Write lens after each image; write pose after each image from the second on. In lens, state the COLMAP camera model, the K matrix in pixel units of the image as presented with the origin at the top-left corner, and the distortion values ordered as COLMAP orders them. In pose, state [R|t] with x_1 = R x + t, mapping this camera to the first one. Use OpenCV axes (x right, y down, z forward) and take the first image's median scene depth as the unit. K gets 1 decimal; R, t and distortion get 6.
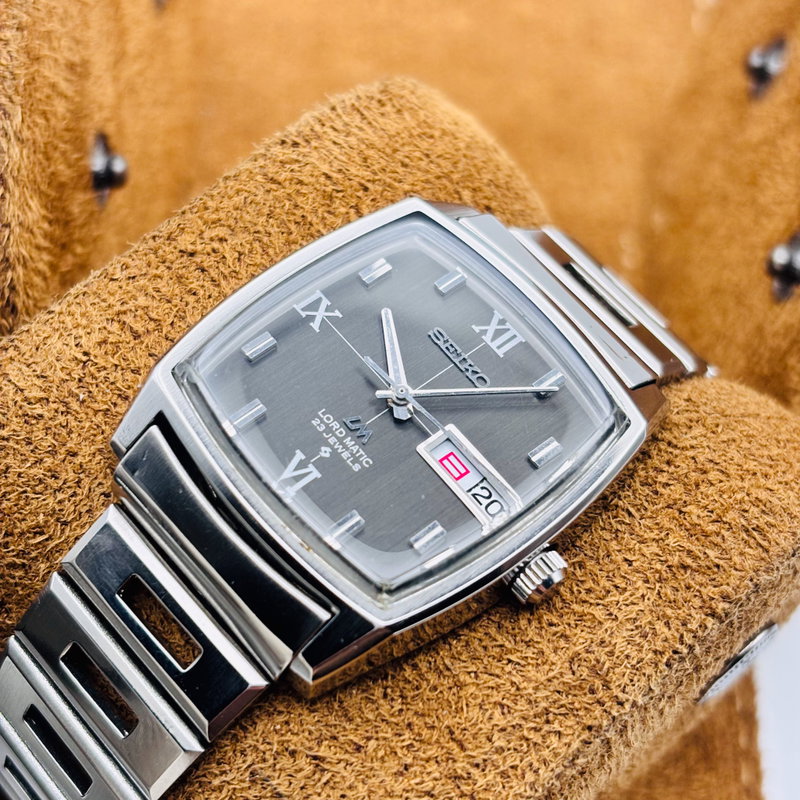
lens RADIAL K [[1633.3, 0, 400.0], [0, 1633.3, 400.0], [0, 0, 1]] dist [0.255289, -0.136233]
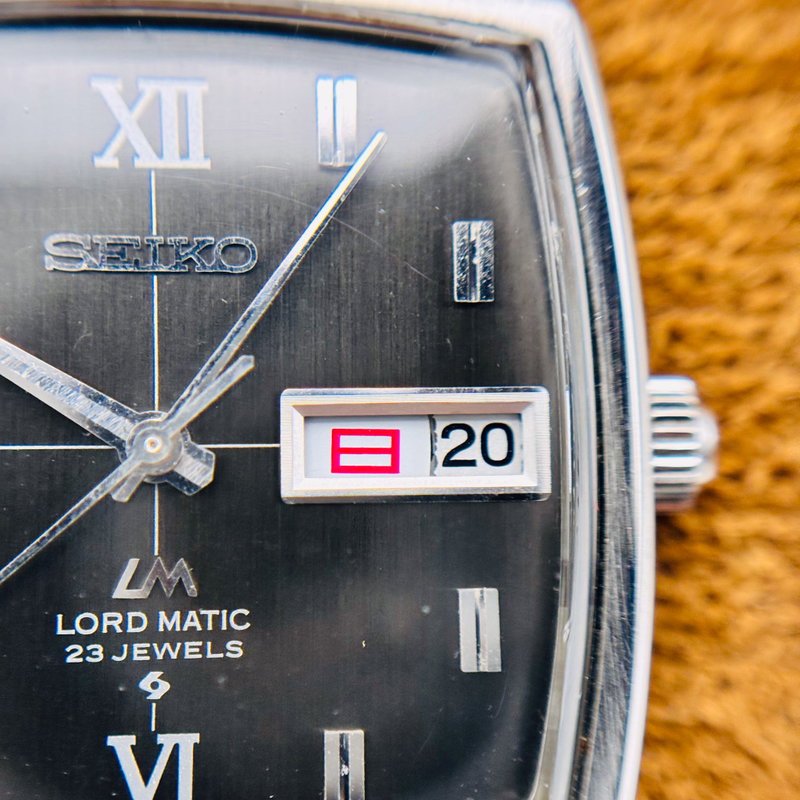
lens RADIAL K [[1604.7, 0, 402.4], [0, 1604.7, 422.8], [0, 0, 1]] dist [0.321129, 0.168830]
pose [[0.636863, -0.770952, -0.006180, 0.047765], [0.660628, 0.541560, 0.519888, -0.176350], [-0.397462, -0.335180, 0.854212, 0.639424]]
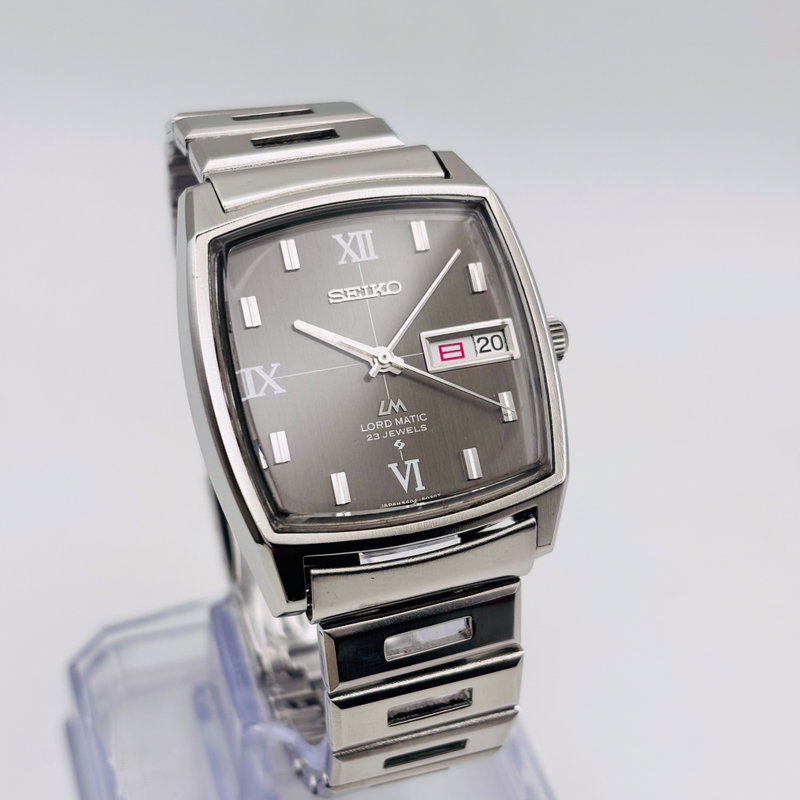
lens RADIAL K [[1633.3, 0, 400.0], [0, 1633.3, 400.0], [0, 0, 1]] dist [0.255289, -0.136233]
pose [[0.462711, -0.862052, 0.206798, -0.250070], [0.645631, 0.487544, 0.587760, -0.640446], [-0.607503, -0.138448, 0.782159, 0.121543]]
